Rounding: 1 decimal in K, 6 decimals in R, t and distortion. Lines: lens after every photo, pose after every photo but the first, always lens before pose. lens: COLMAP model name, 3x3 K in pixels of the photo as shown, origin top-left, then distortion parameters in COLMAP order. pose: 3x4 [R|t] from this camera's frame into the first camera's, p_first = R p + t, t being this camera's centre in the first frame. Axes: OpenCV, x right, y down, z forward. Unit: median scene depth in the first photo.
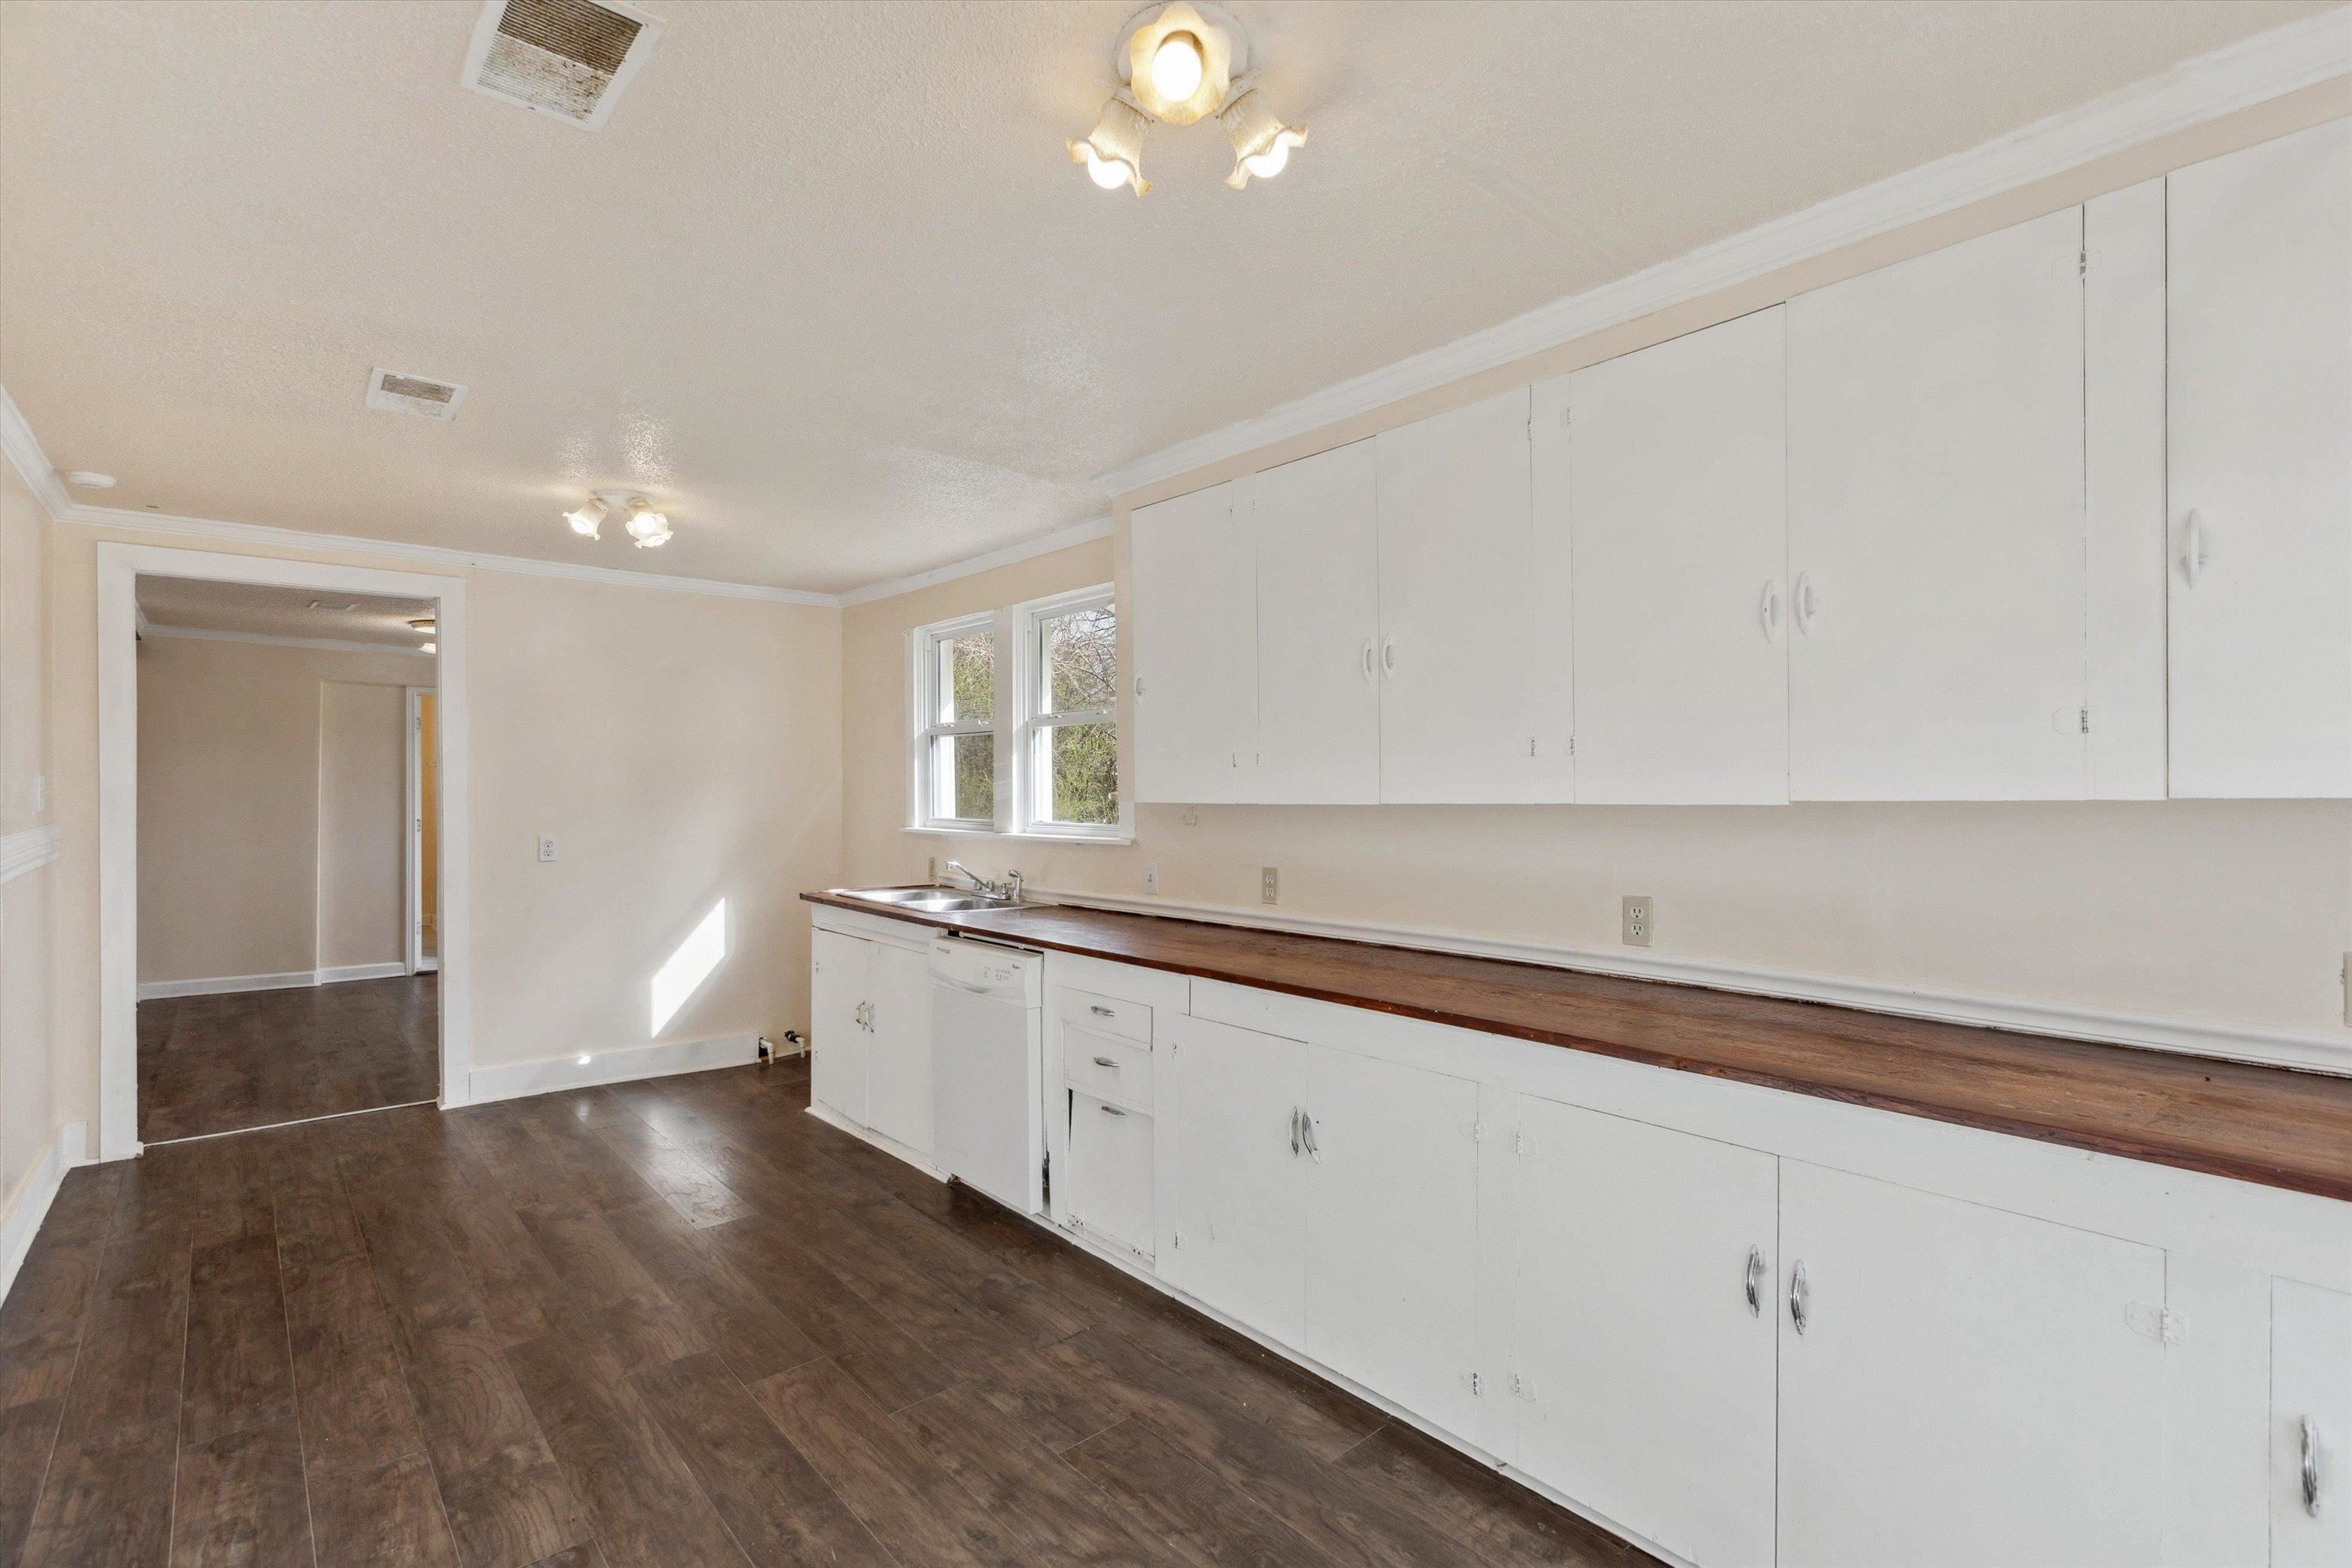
lens RADIAL K [[1075.8, 0, 1176.0], [0, 1075.8, 787.7], [0, 0, 1]] dist [-0.004201, 0.000498]
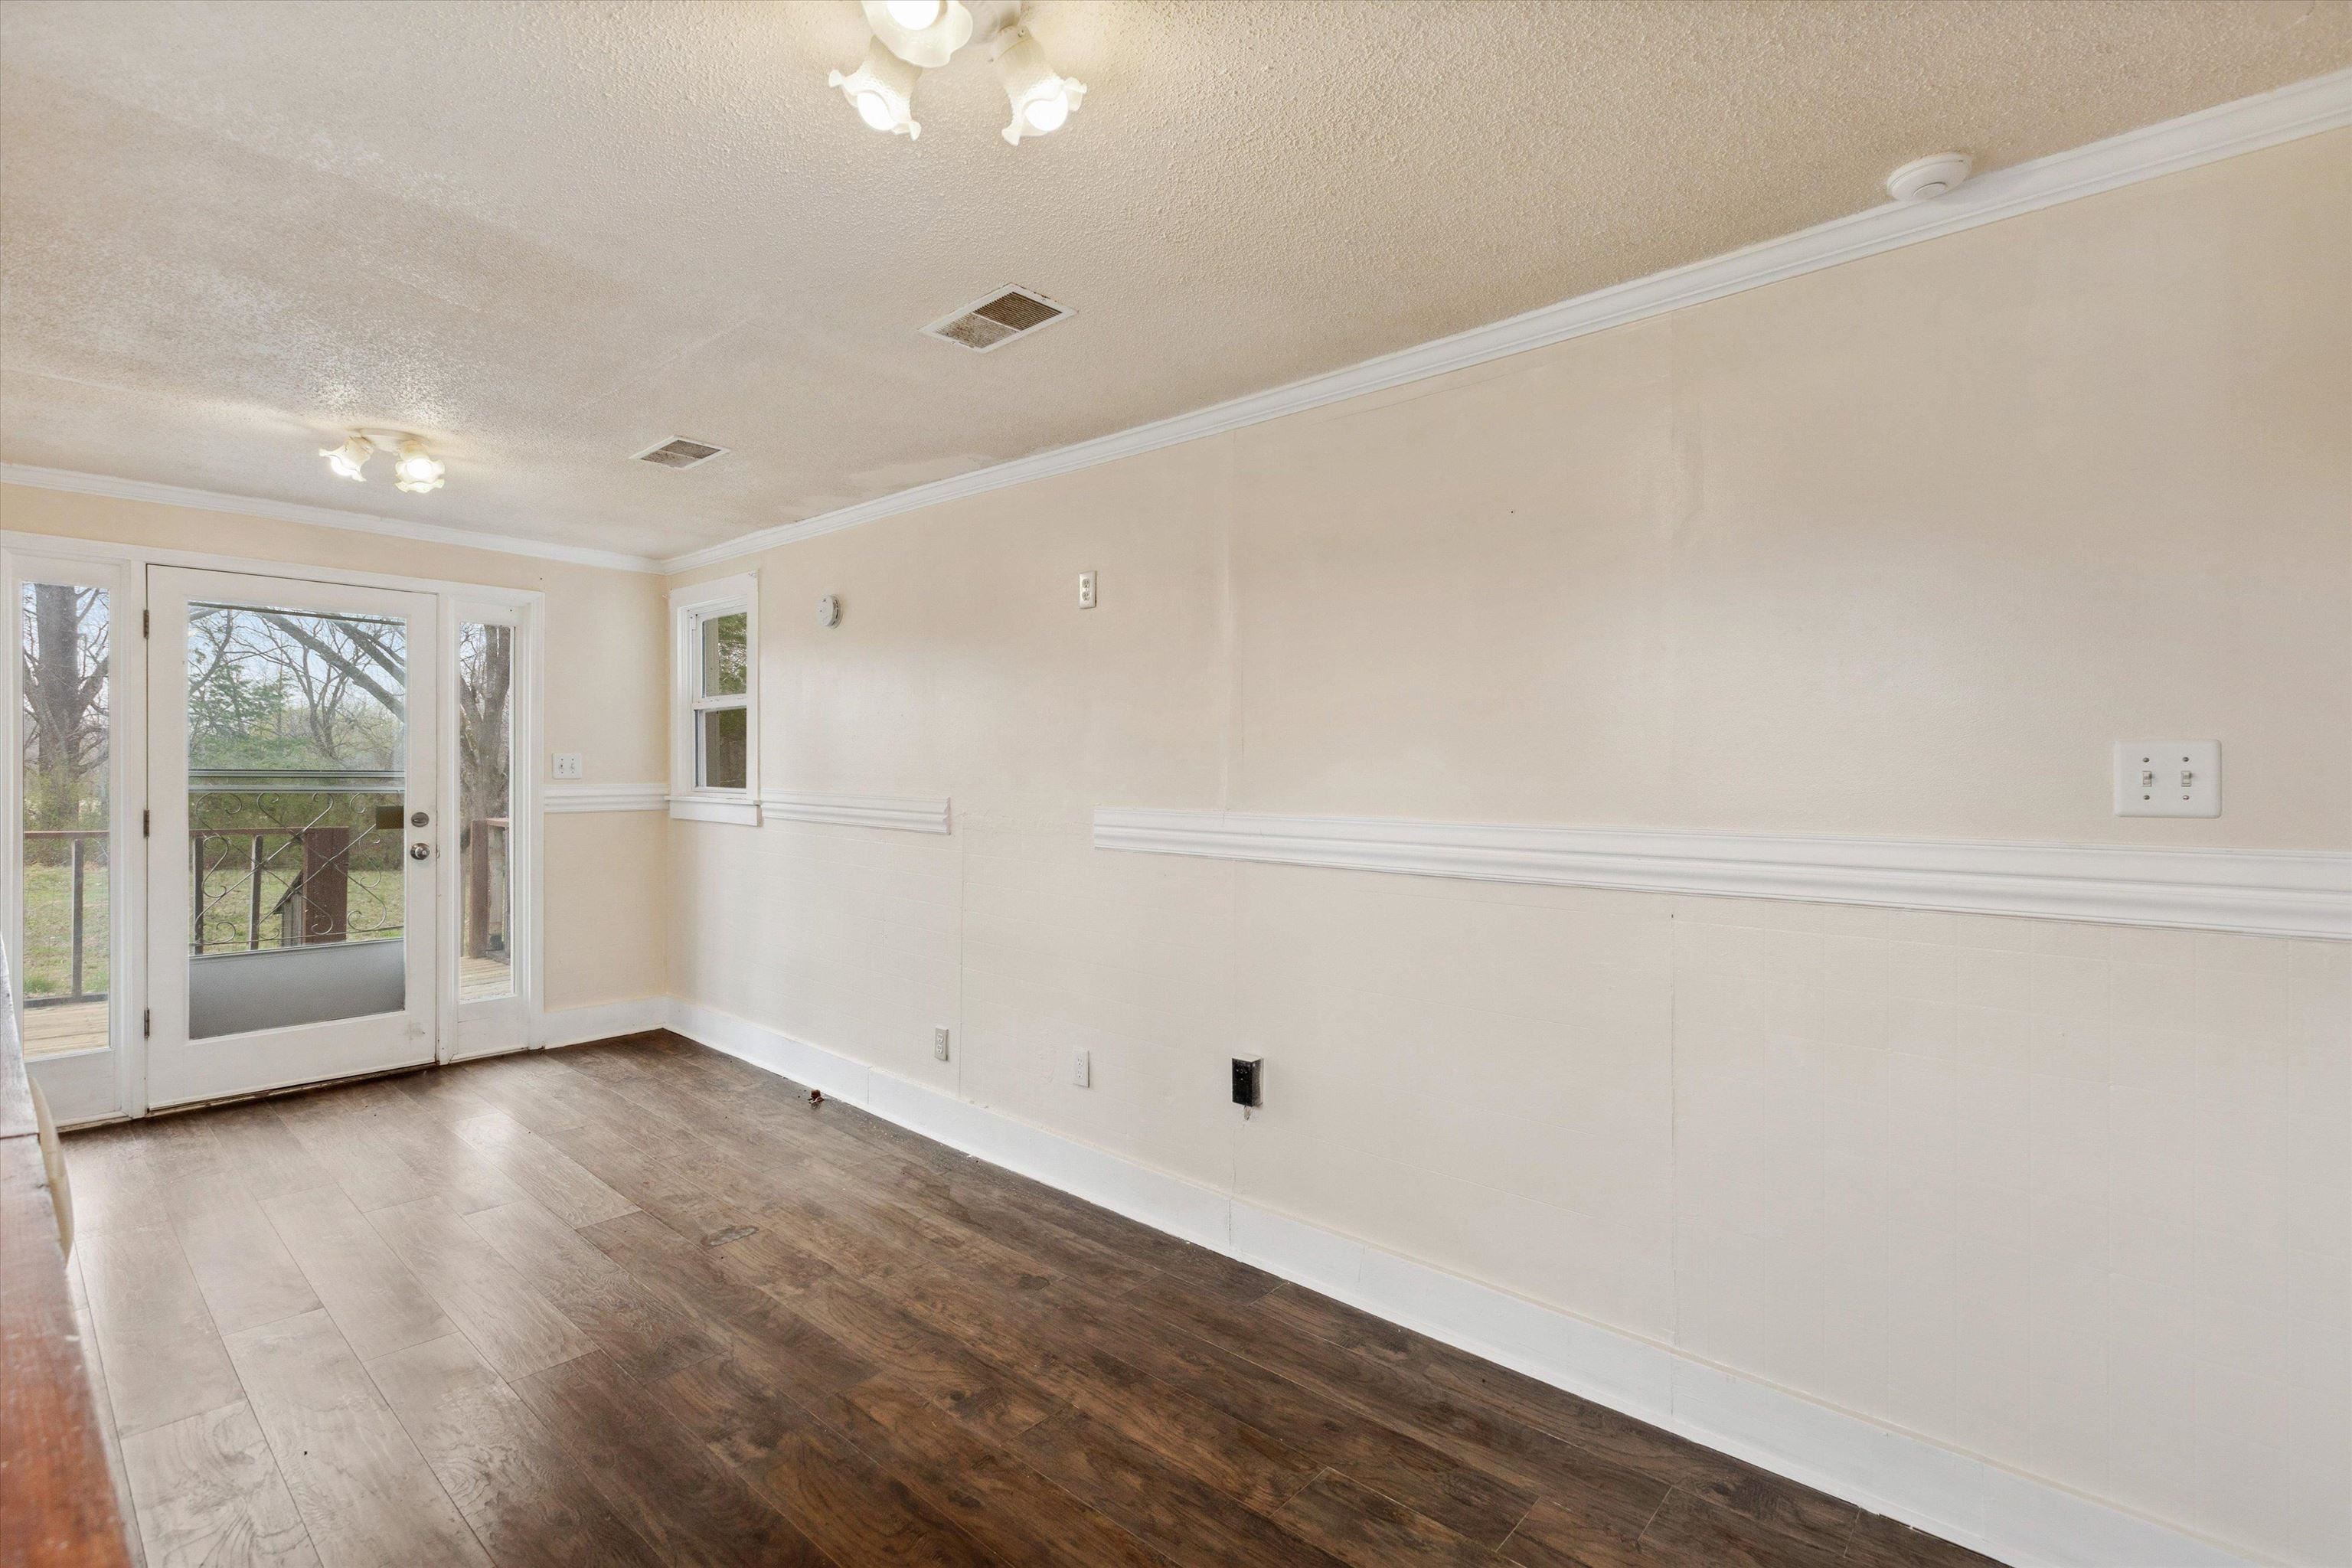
lens RADIAL K [[1075.8, 0, 1175.7], [0, 1075.8, 773.5], [0, 0, 1]] dist [-0.004201, 0.000498]
pose [[-0.992214, -0.006508, -0.124375, -0.736128], [-0.007590, 0.999937, 0.008226, 0.003525], [0.124313, 0.009106, -0.992201, 1.877832]]
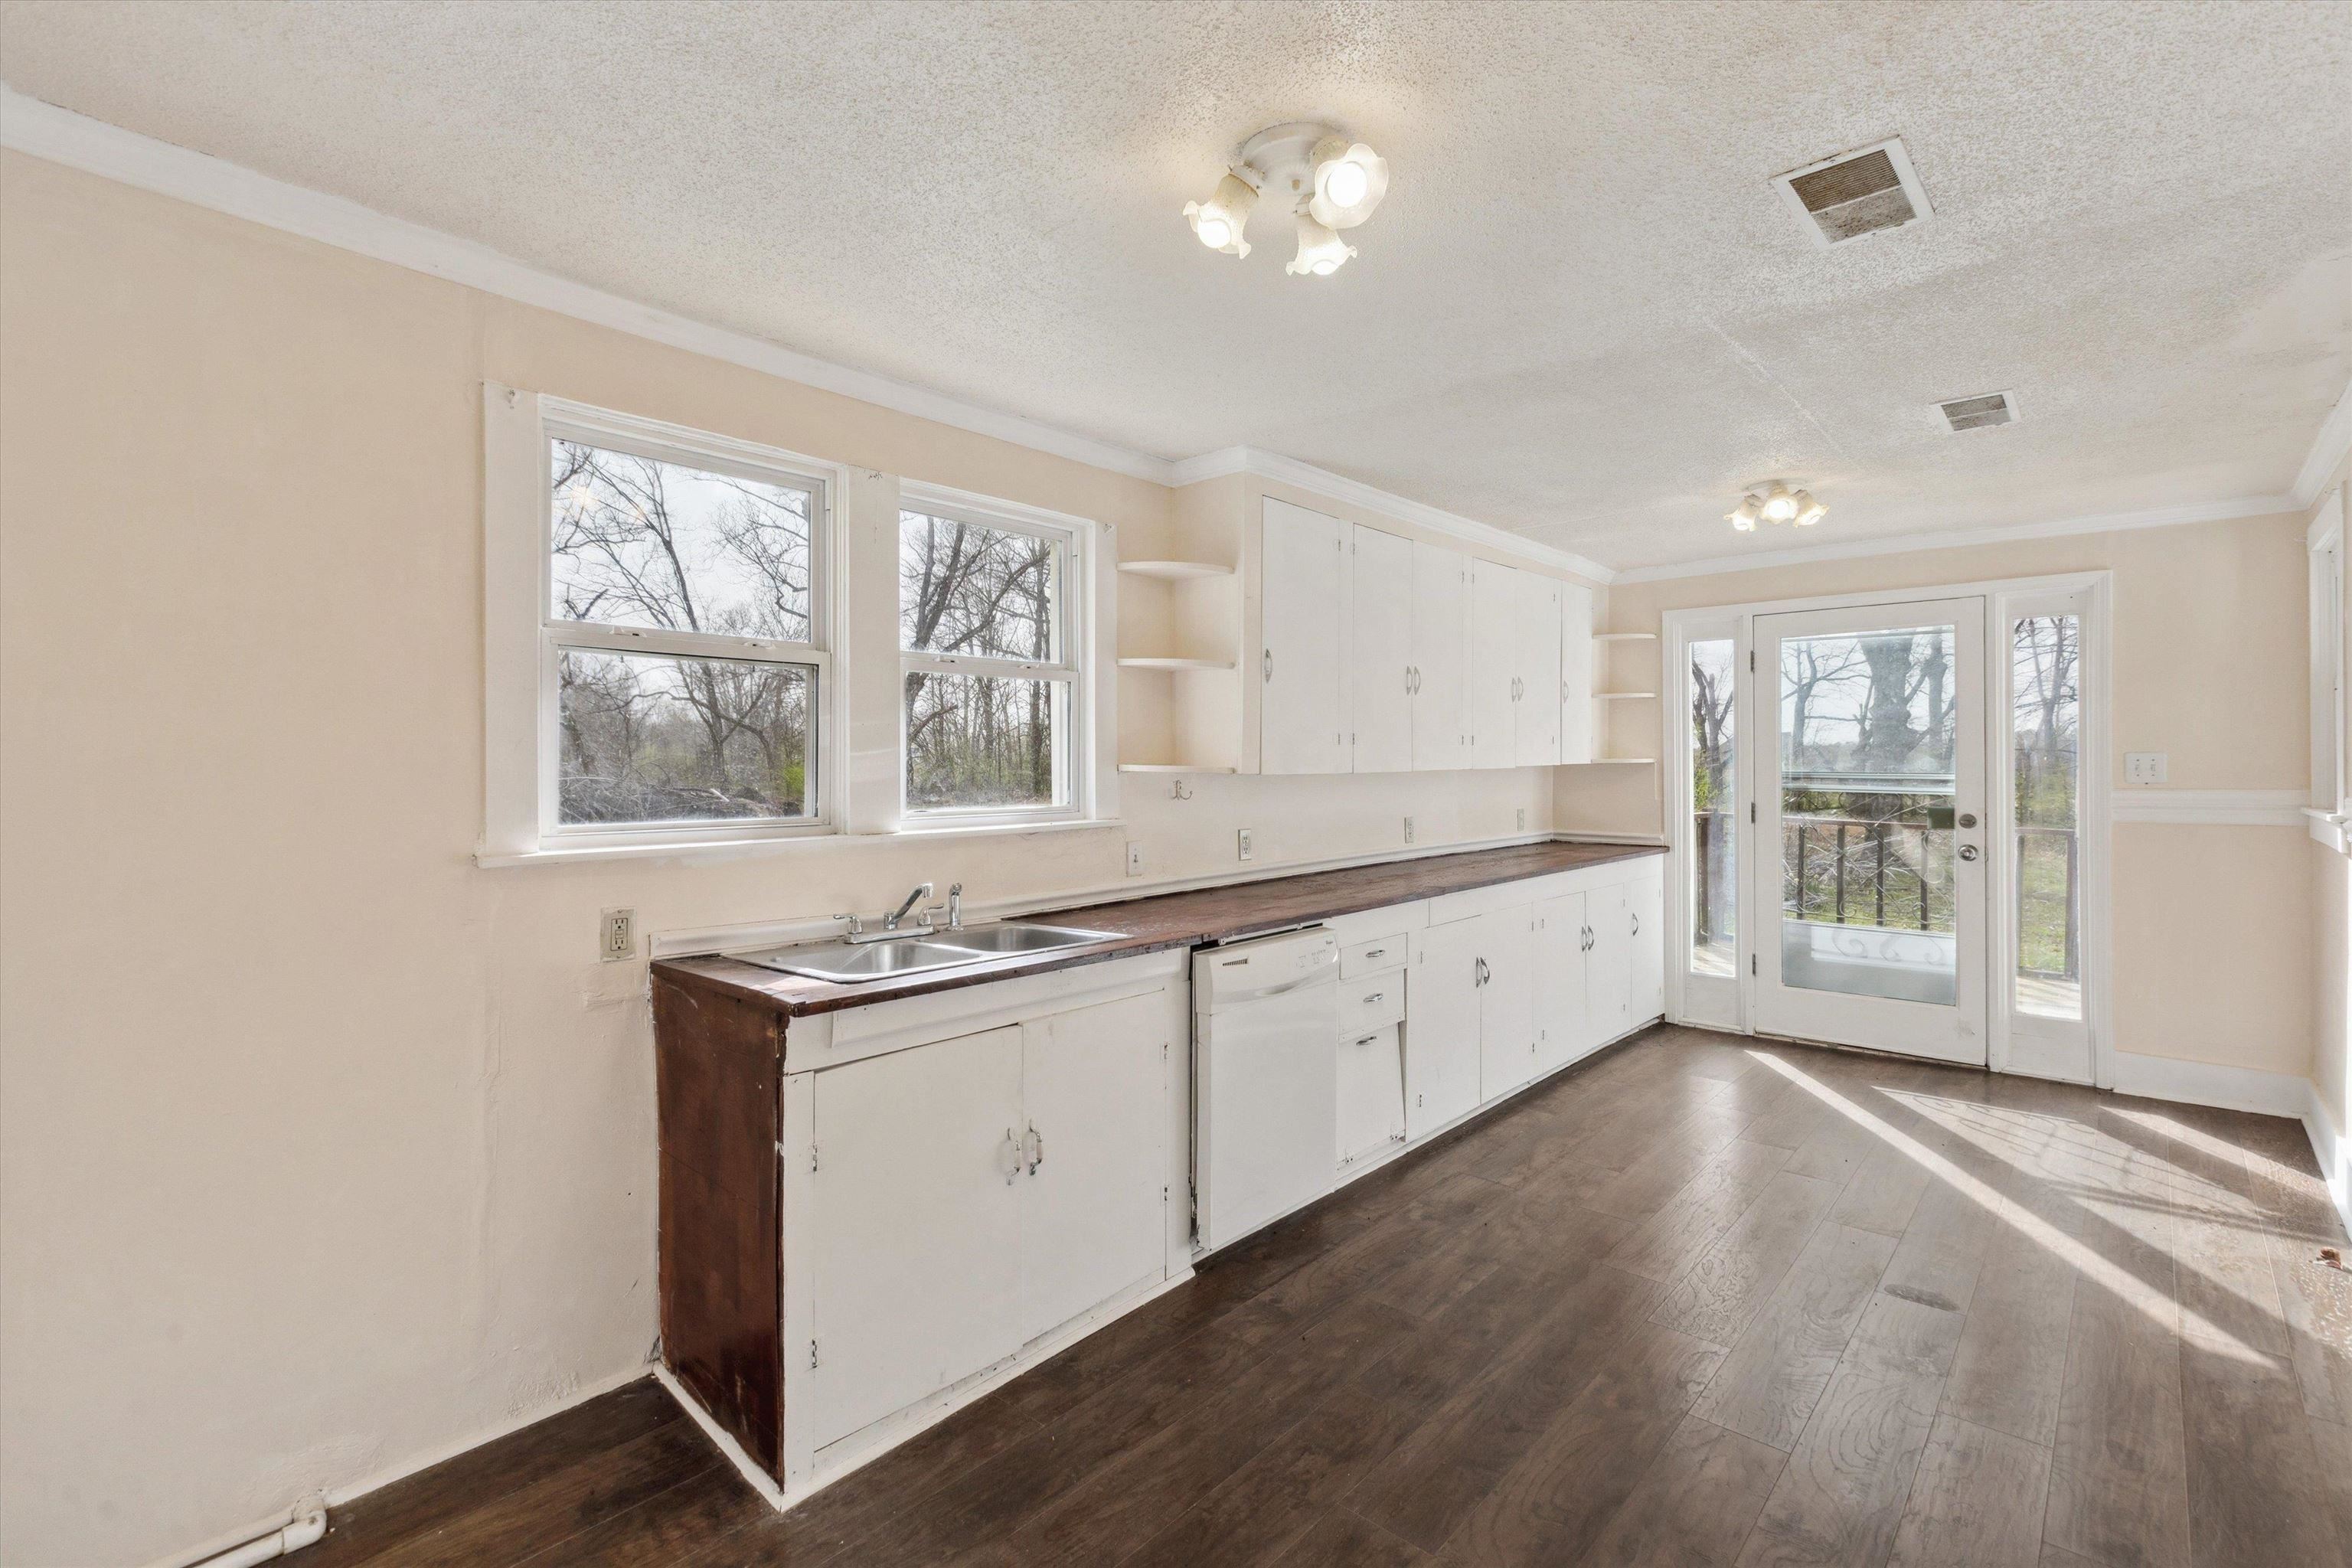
lens RADIAL K [[1075.8, 0, 1172.6], [0, 1075.8, 769.9], [0, 0, 1]] dist [-0.004201, 0.000498]
pose [[-0.112350, -0.003198, 0.993664, -1.331771], [0.004009, 0.999985, 0.003672, 0.005610], [-0.993661, 0.004396, -0.112336, 1.503215]]
